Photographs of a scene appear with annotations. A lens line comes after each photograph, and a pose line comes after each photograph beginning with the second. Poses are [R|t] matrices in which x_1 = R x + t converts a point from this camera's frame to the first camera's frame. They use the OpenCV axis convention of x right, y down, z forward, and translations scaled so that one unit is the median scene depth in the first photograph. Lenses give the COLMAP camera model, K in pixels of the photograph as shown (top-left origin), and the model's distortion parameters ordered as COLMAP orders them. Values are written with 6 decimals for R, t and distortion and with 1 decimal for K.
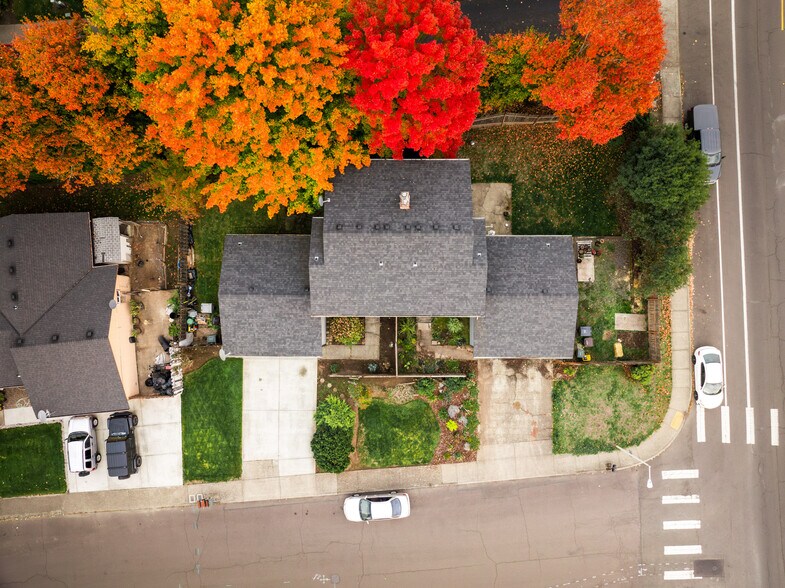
lens RADIAL K [[557.6, 0, 390.6], [0, 557.6, 279.1], [0, 0, 1]] dist [-0.038920, 0.008427]
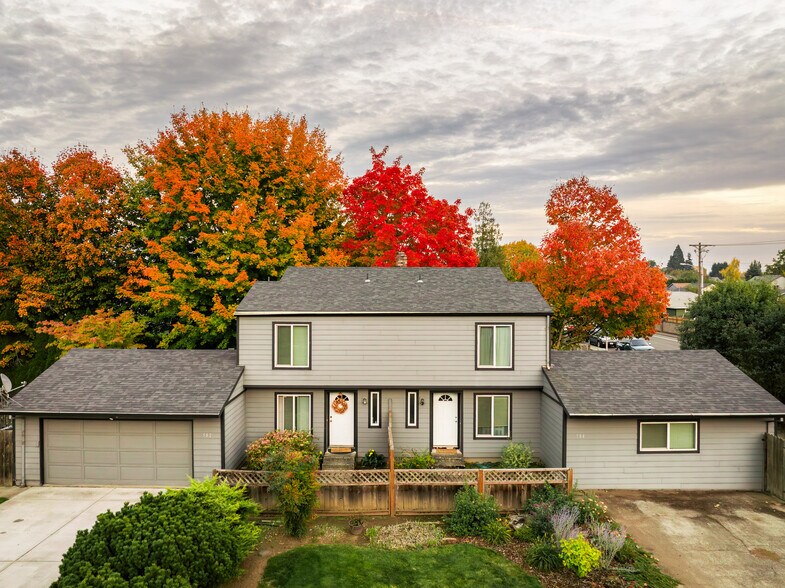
lens RADIAL K [[557.6, 0, 382.5], [0, 557.6, 271.0], [0, 0, 1]] dist [-0.038920, 0.008427]
pose [[0.999633, 0.025285, -0.009696, 0.004411], [-0.011135, 0.057406, -0.998289, 0.538939], [-0.024685, 0.998031, 0.057666, 0.826101]]
